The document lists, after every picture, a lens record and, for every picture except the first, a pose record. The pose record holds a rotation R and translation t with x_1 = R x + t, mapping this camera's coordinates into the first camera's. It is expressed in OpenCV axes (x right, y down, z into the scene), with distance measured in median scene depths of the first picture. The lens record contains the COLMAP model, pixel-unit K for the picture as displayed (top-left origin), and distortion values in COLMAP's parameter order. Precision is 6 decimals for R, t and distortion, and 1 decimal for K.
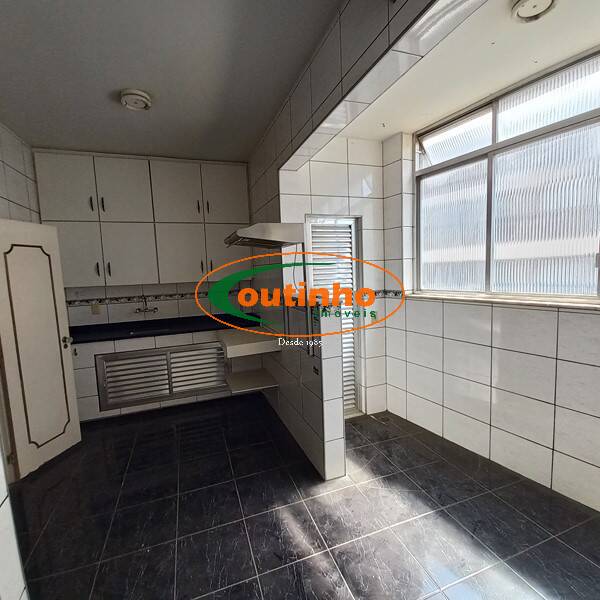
lens RADIAL K [[314.7, 0, 296.1], [0, 314.7, 301.2], [0, 0, 1]] dist [0.010551, -0.011831]
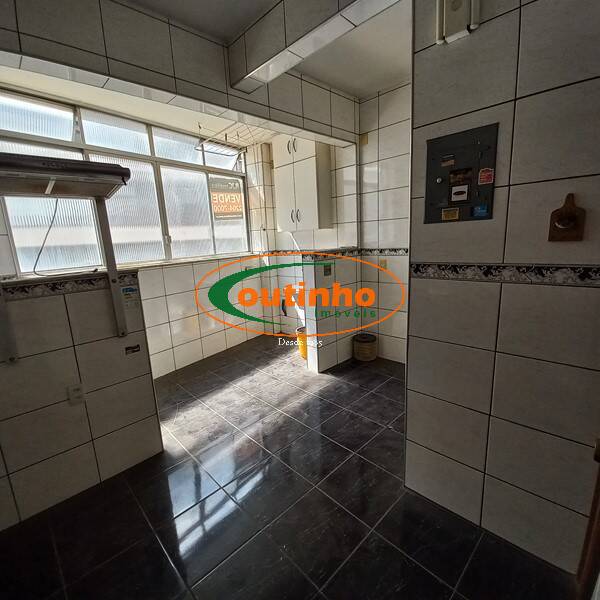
lens RADIAL K [[314.7, 0, 296.1], [0, 314.7, 301.2], [0, 0, 1]] dist [0.010551, -0.011831]
pose [[-0.397332, -0.117190, 0.910161, -1.030885], [0.157434, 0.968403, 0.193418, -0.014520], [-0.904069, 0.220142, -0.366328, 0.974545]]
